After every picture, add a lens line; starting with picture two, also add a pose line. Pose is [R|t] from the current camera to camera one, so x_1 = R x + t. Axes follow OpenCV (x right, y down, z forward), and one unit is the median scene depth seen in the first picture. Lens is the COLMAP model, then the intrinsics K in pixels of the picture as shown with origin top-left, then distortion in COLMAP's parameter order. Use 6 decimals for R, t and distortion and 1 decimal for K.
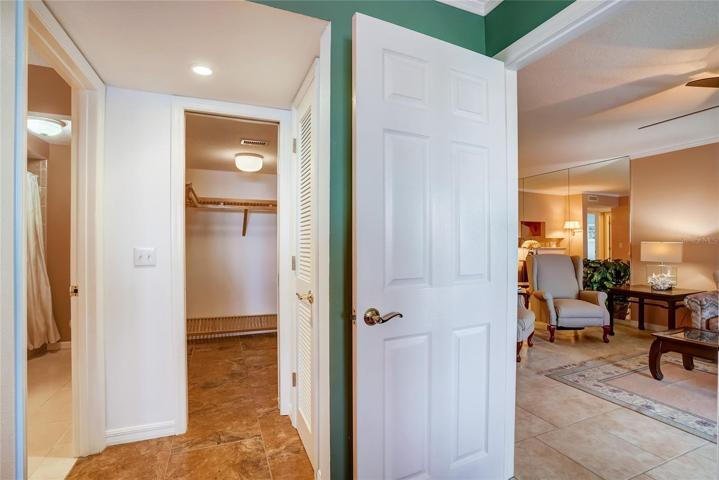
lens RADIAL K [[337.9, 0, 359.5], [0, 337.9, 240.0], [0, 0, 1]] dist [-0.015016, 0.000648]
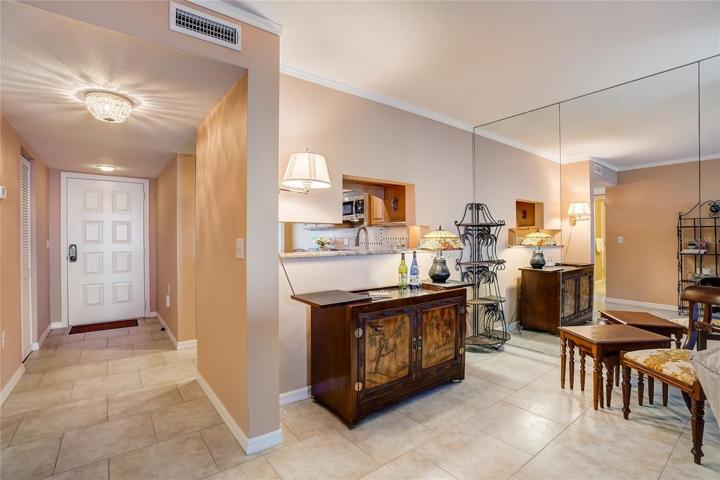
lens RADIAL K [[338.4, 0, 360.0], [0, 338.4, 240.0], [0, 0, 1]] dist [-0.015016, 0.000648]
pose [[0.963436, -0.006745, 0.267855, 0.114218], [0.002378, 0.999859, 0.016627, 0.005239], [-0.267930, -0.015382, 0.963316, 0.853731]]
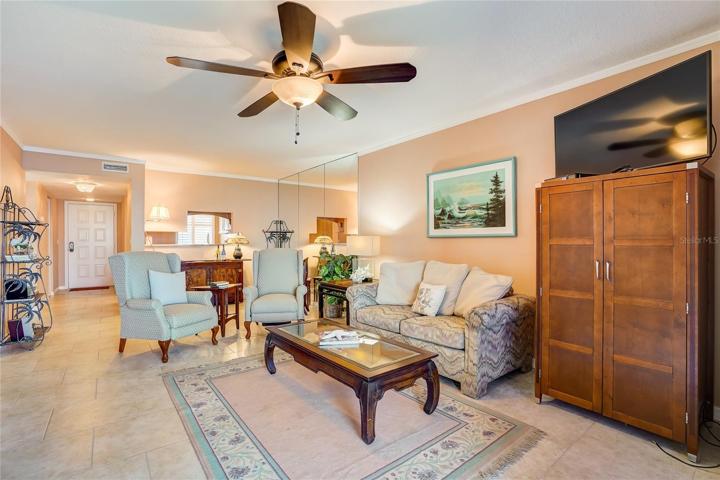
lens RADIAL K [[349.3, 0, 346.2], [0, 349.3, 242.9], [0, 0, 1]] dist [0.000598, 0.000382]
pose [[0.973939, -0.002422, 0.226795, 0.530034], [-0.001152, 0.999877, 0.015625, 0.008297], [-0.226805, -0.015479, 0.973817, -0.037269]]
